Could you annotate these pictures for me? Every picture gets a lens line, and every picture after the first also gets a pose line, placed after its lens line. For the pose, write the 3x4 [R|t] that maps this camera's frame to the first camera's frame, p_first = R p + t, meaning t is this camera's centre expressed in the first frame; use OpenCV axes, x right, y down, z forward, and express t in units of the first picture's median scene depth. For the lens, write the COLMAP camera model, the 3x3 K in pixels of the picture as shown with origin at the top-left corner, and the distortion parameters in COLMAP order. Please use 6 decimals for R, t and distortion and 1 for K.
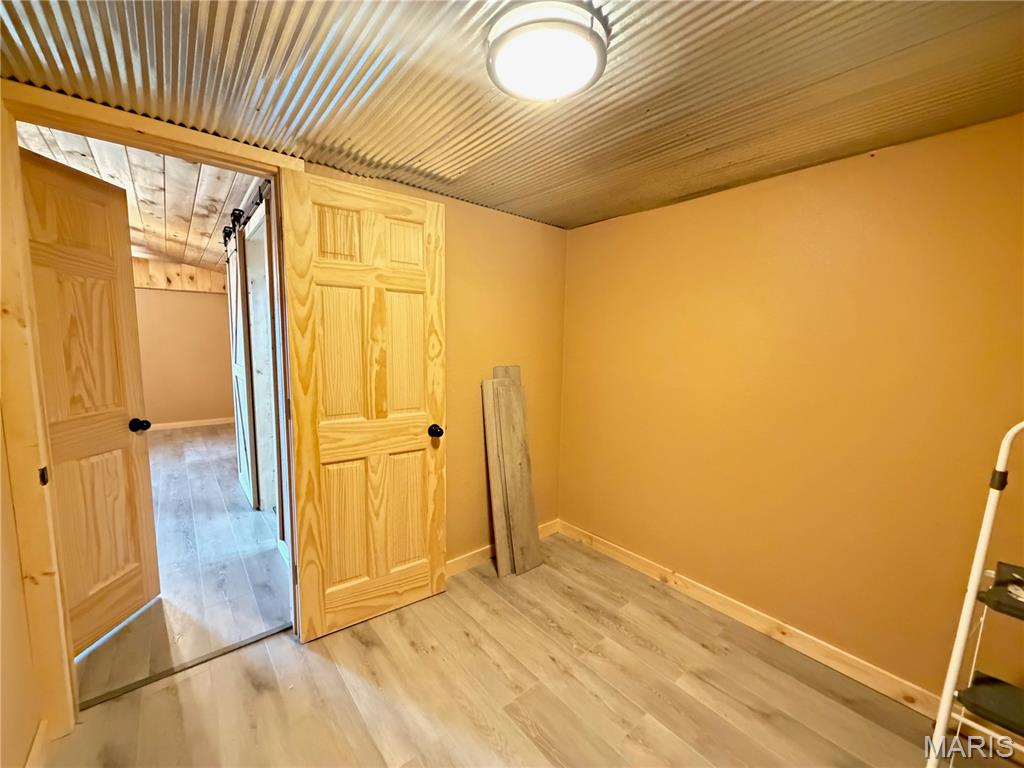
lens RADIAL K [[407.3, 0, 508.0], [0, 407.3, 384.4], [0, 0, 1]] dist [0.001018, 0.000012]
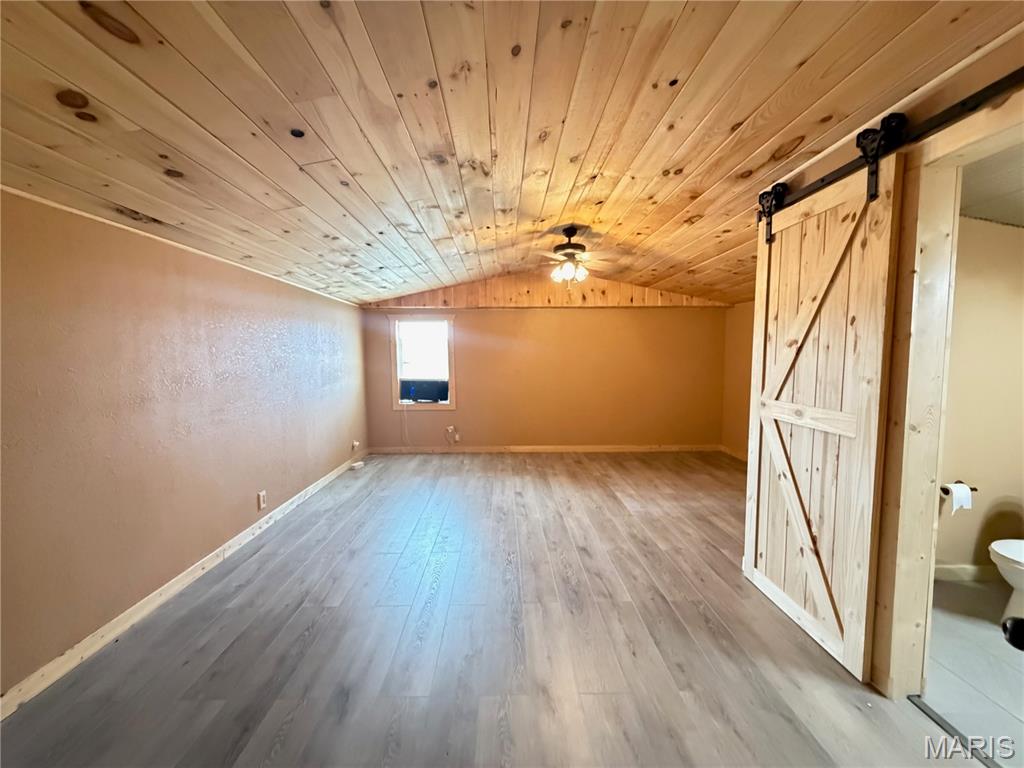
lens RADIAL K [[407.3, 0, 508.0], [0, 407.3, 384.4], [0, 0, 1]] dist [0.001018, 0.000012]
pose [[0.780971, 0.029494, -0.623871, -0.476665], [-0.051665, 0.998512, -0.017470, -0.034463], [0.622427, 0.045876, 0.781332, 0.203240]]
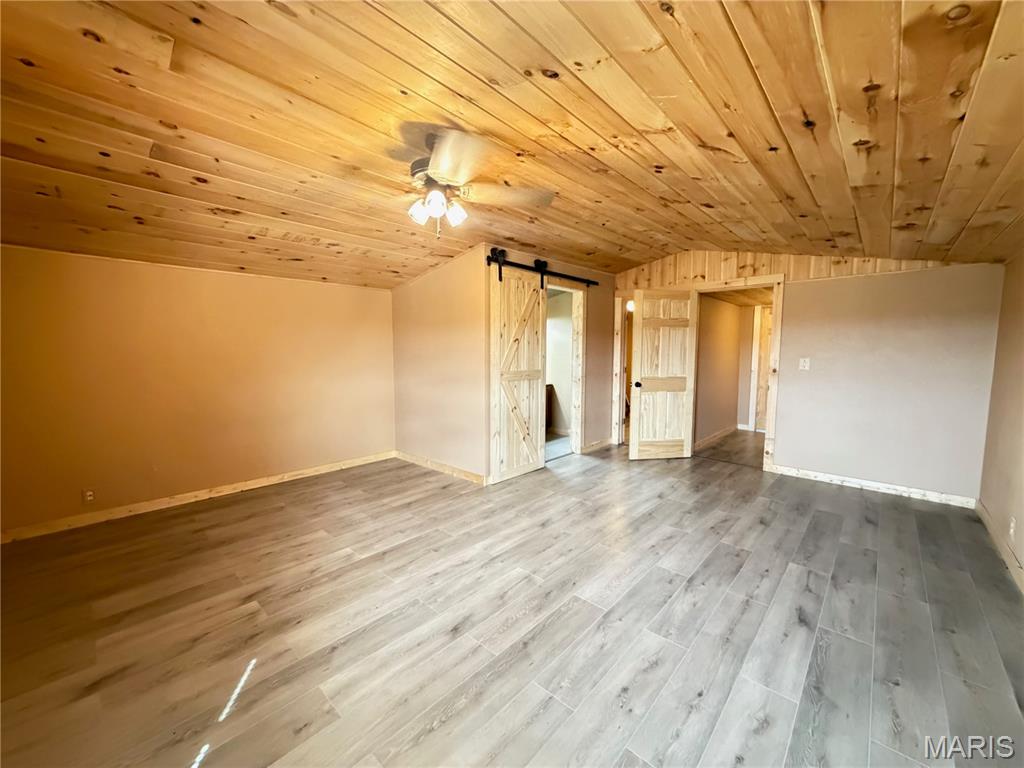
lens RADIAL K [[407.3, 0, 508.0], [0, 407.3, 384.4], [0, 0, 1]] dist [0.001018, 0.000012]
pose [[-0.132609, -0.099321, 0.986179, -1.424876], [0.100458, 0.988496, 0.113063, -0.113096], [-0.986064, 0.114063, -0.121106, 0.903691]]
